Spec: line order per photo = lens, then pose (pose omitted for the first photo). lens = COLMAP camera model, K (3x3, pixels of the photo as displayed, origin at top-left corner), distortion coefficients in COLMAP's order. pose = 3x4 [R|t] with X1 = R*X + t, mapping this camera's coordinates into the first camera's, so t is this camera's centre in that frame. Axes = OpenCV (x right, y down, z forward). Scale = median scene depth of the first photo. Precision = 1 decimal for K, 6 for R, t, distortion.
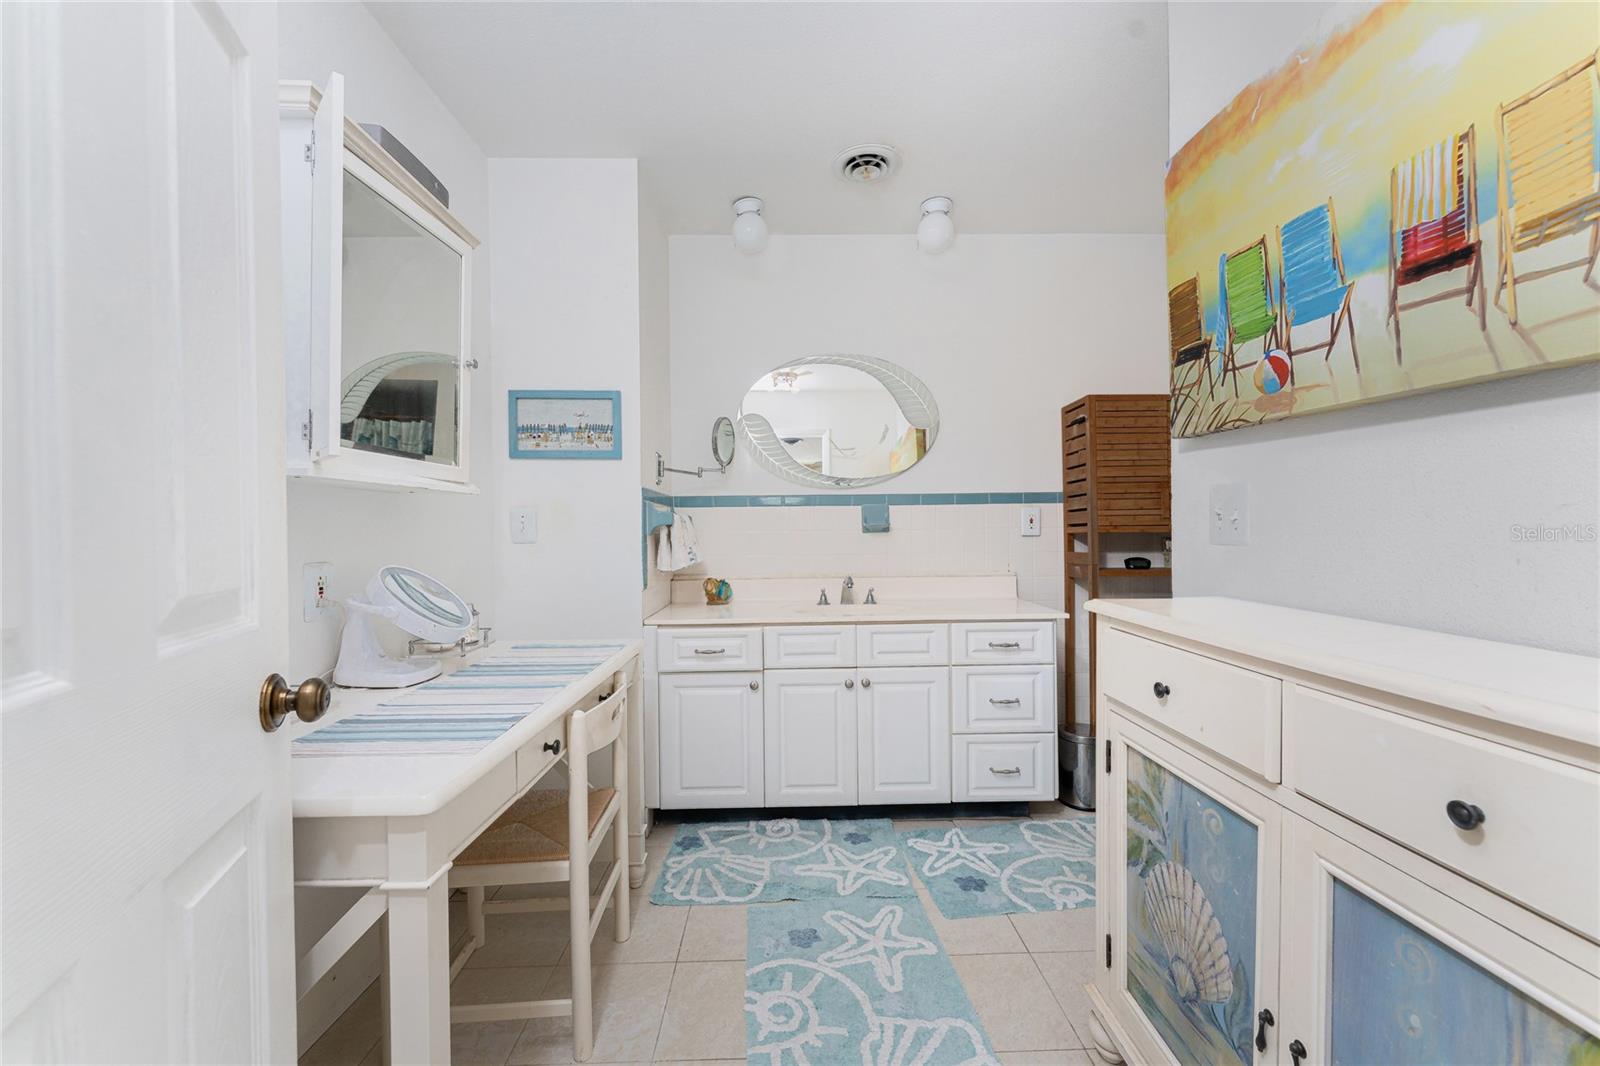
lens RADIAL K [[639.5, 0, 795.9], [0, 639.5, 531.5], [0, 0, 1]] dist [0.001203, -0.000065]
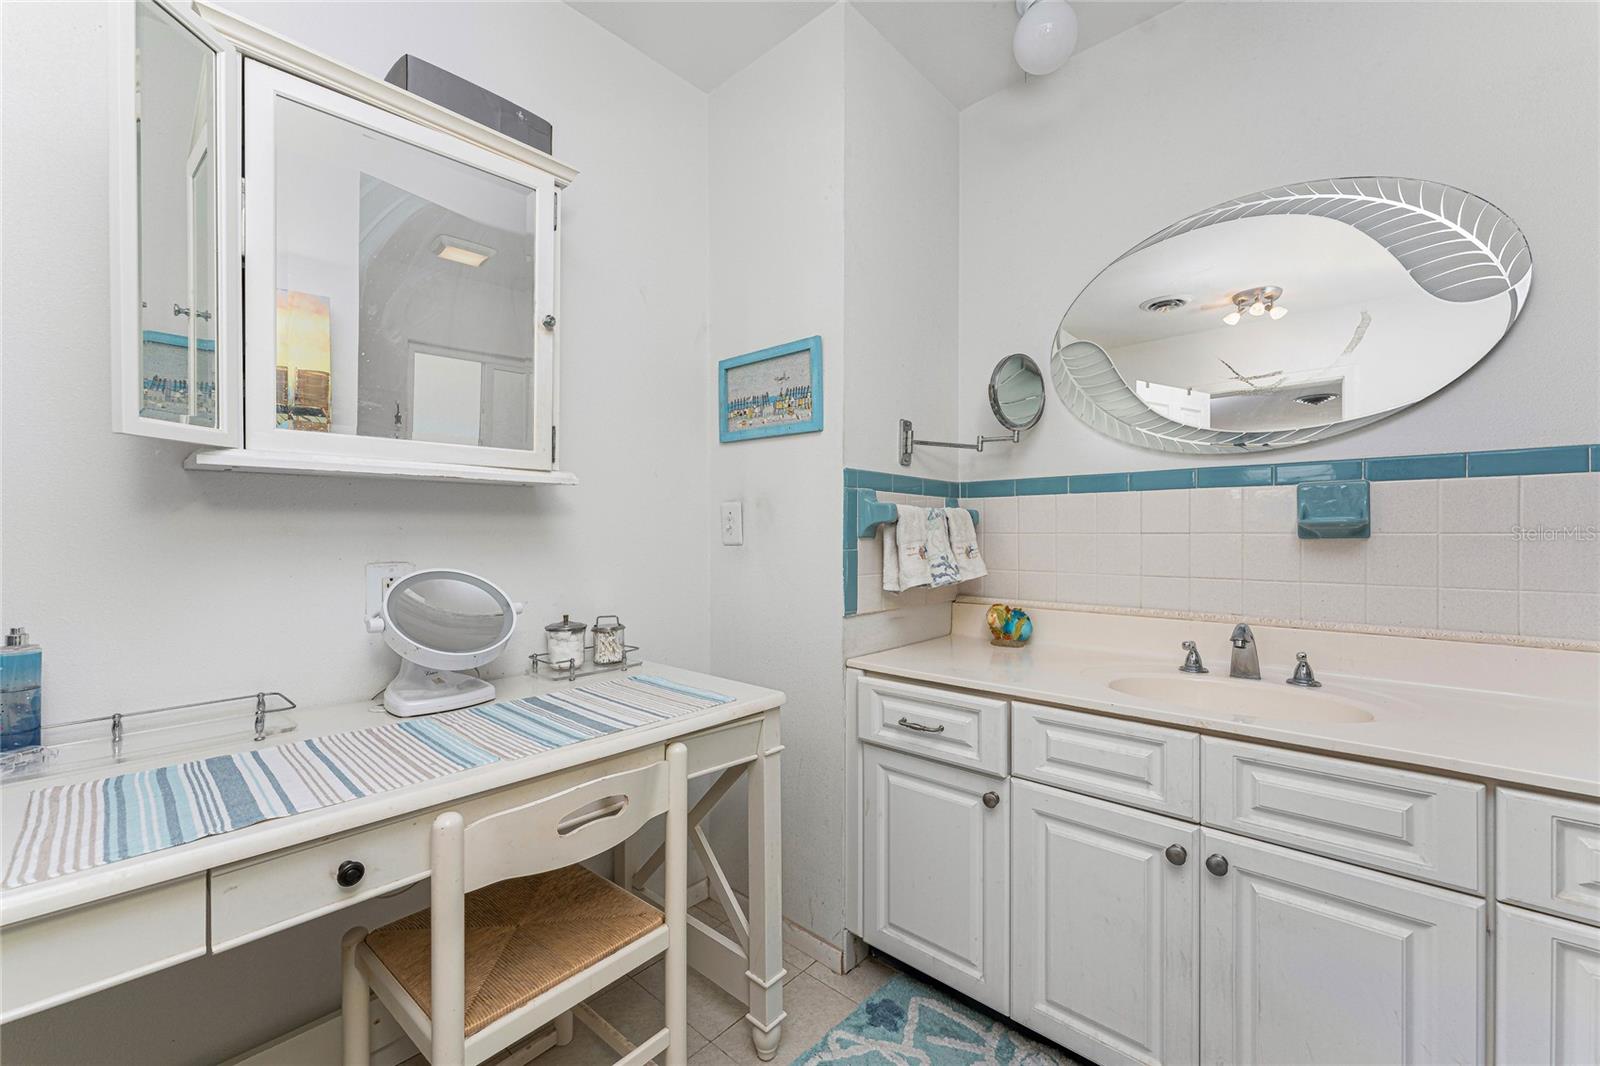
lens RADIAL K [[642.7, 0, 806.0], [0, 642.7, 536.5], [0, 0, 1]] dist [0.000223, -0.000231]
pose [[0.729634, 0.012504, -0.683724, 0.183917], [-0.008886, 0.999922, 0.008803, -0.000778], [0.683780, -0.000348, 0.729688, 0.407767]]
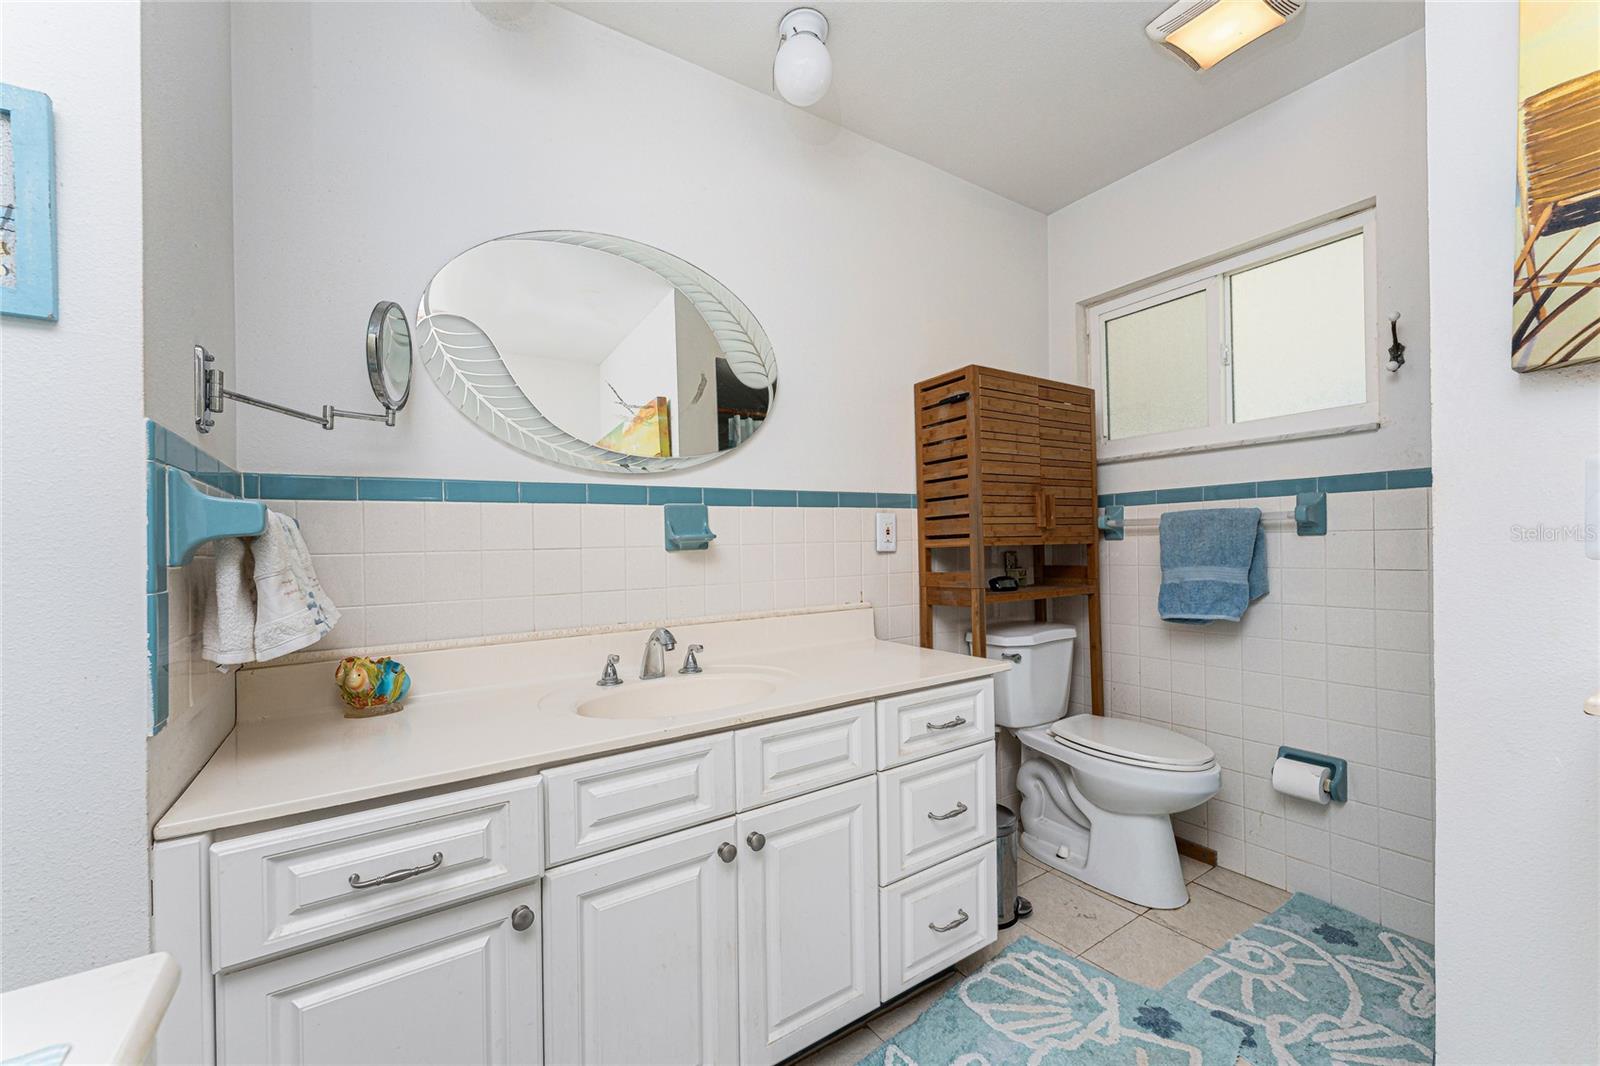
lens RADIAL K [[636.8, 0, 806.9], [0, 636.8, 538.4], [0, 0, 1]] dist [-0.002087, -0.000056]
pose [[0.835018, -0.003425, 0.550212, -0.122132], [0.012719, 0.999834, -0.013078, -0.000367], [-0.550076, 0.017918, 0.834923, 0.482234]]
